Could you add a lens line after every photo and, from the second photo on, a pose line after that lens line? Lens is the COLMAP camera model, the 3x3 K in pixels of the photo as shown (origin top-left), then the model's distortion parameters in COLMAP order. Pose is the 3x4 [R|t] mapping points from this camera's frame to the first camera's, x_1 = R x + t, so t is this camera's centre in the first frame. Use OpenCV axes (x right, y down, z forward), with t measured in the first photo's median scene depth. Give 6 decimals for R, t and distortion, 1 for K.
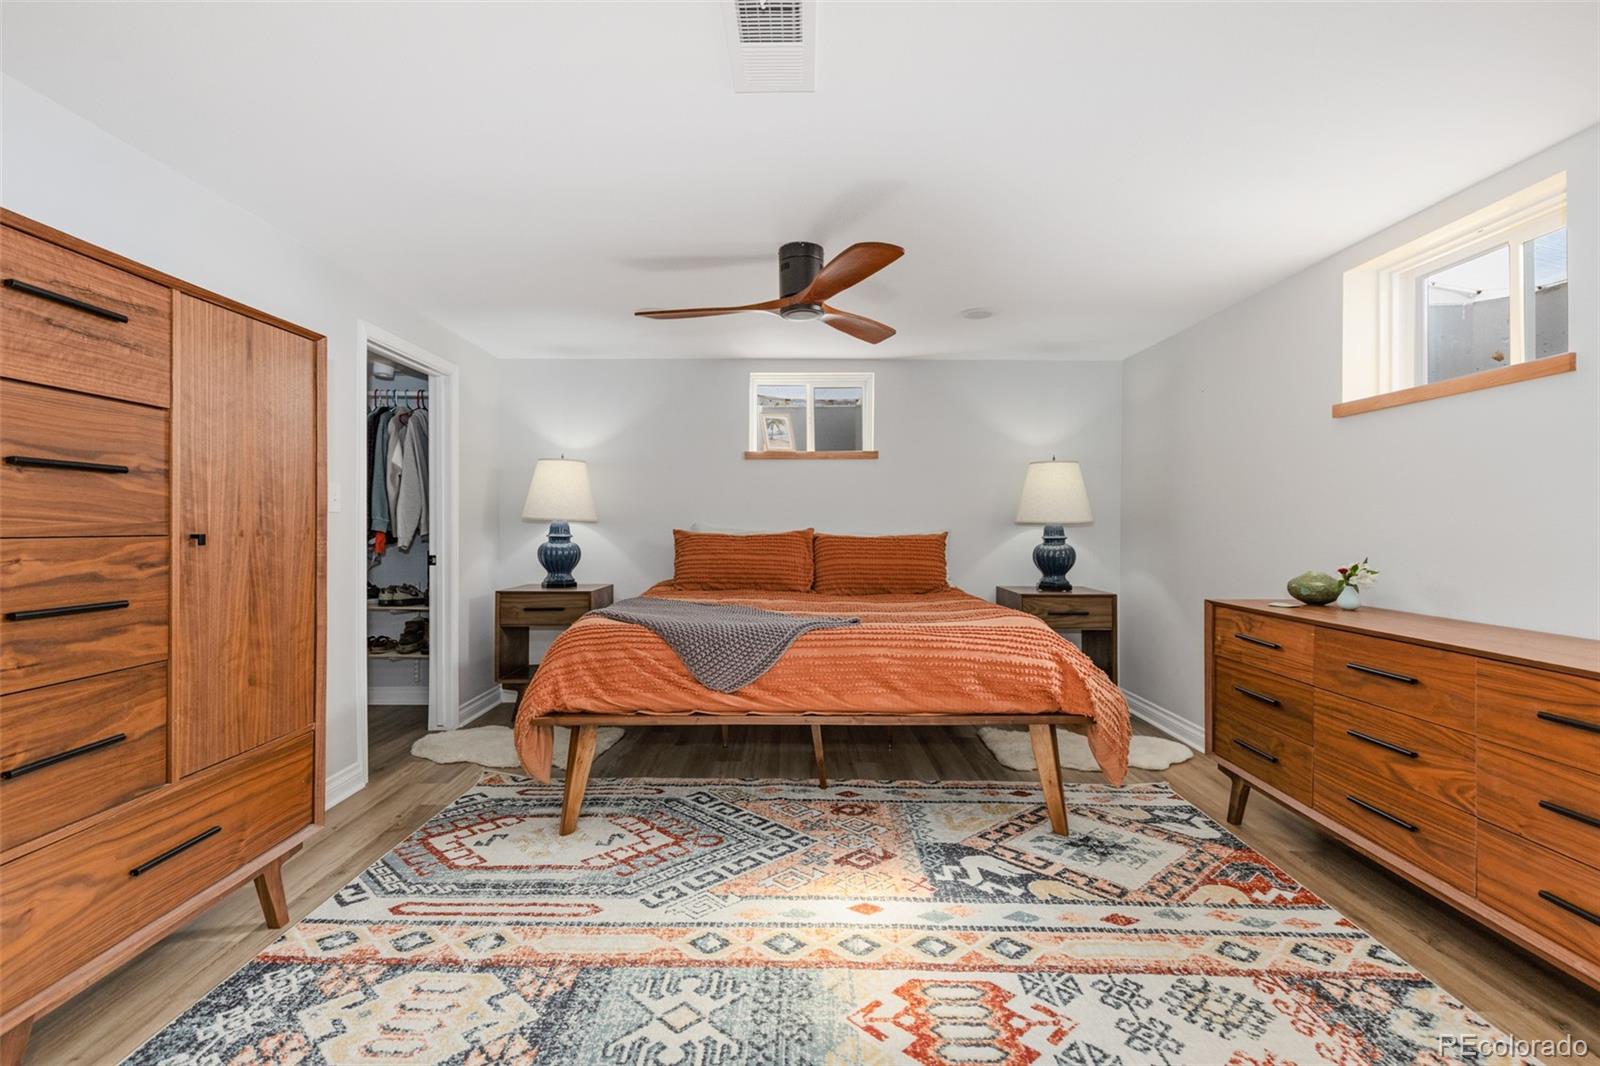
lens RADIAL K [[757.3, 0, 797.4], [0, 757.3, 524.0], [0, 0, 1]] dist [-0.000655, -0.000016]
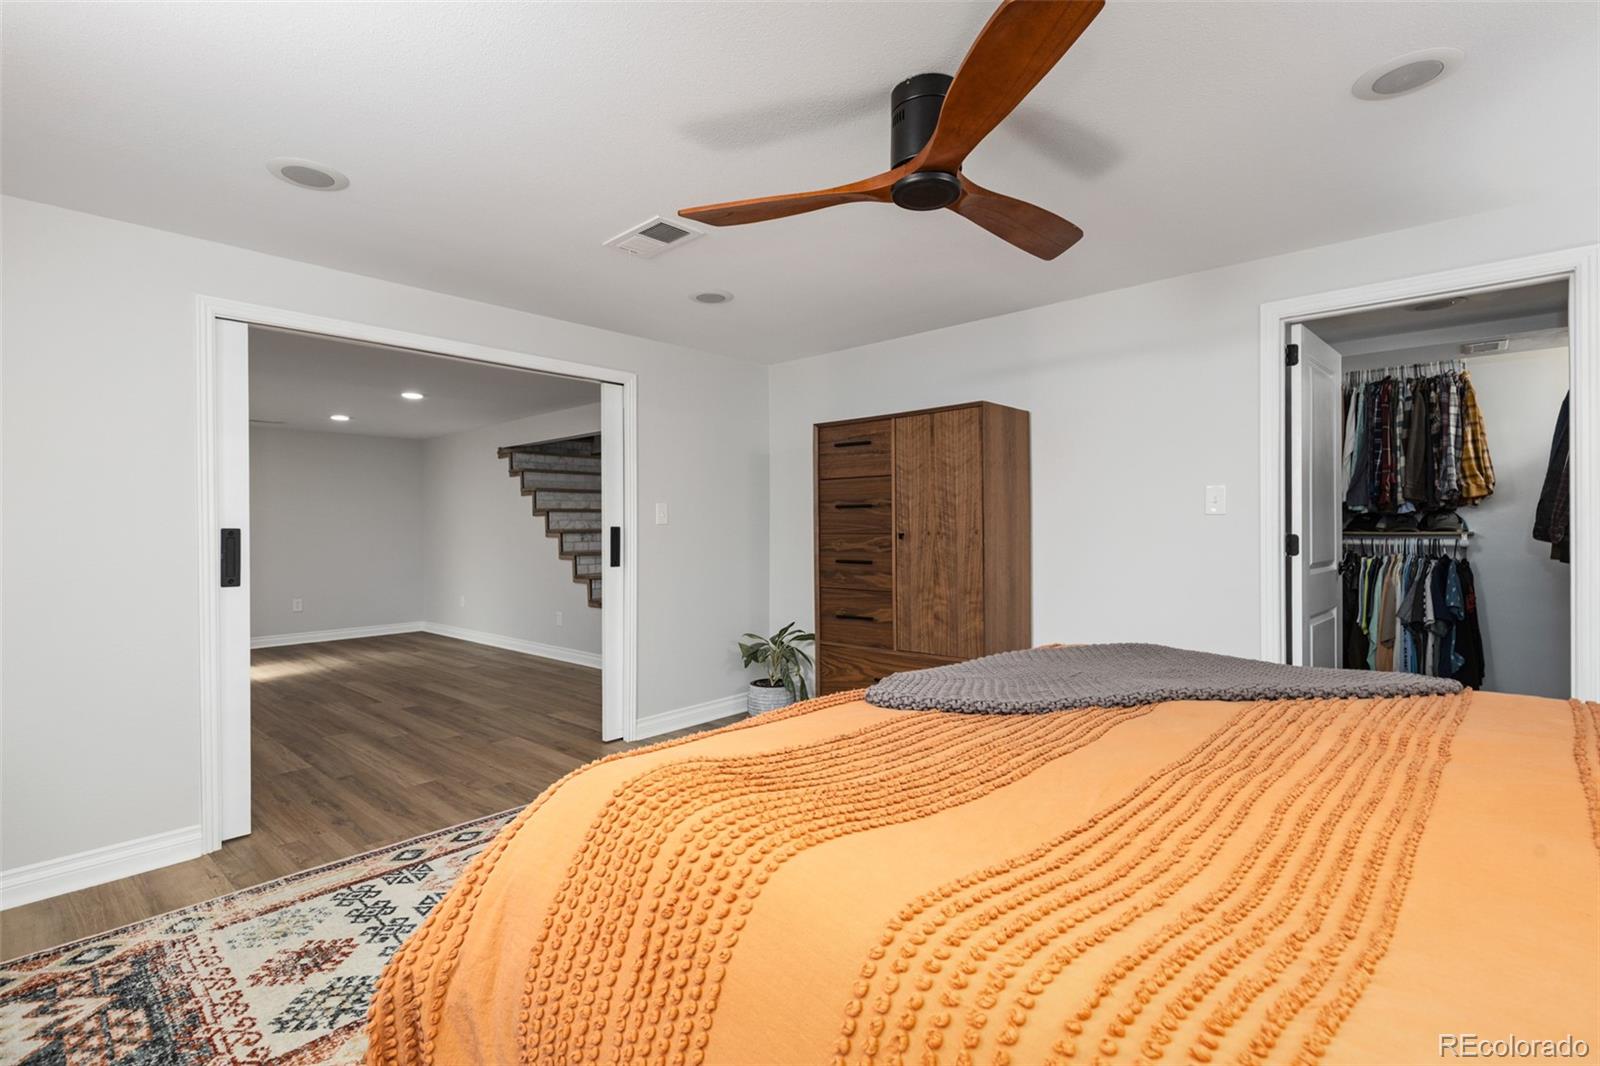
lens RADIAL K [[757.3, 0, 800.3], [0, 757.3, 531.5], [0, 0, 1]] dist [-0.000655, -0.000016]
pose [[-0.685410, 0.003275, -0.728150, 0.766020], [0.005197, 0.999986, -0.000395, 0.007153], [0.728139, -0.004055, -0.685417, 1.919969]]
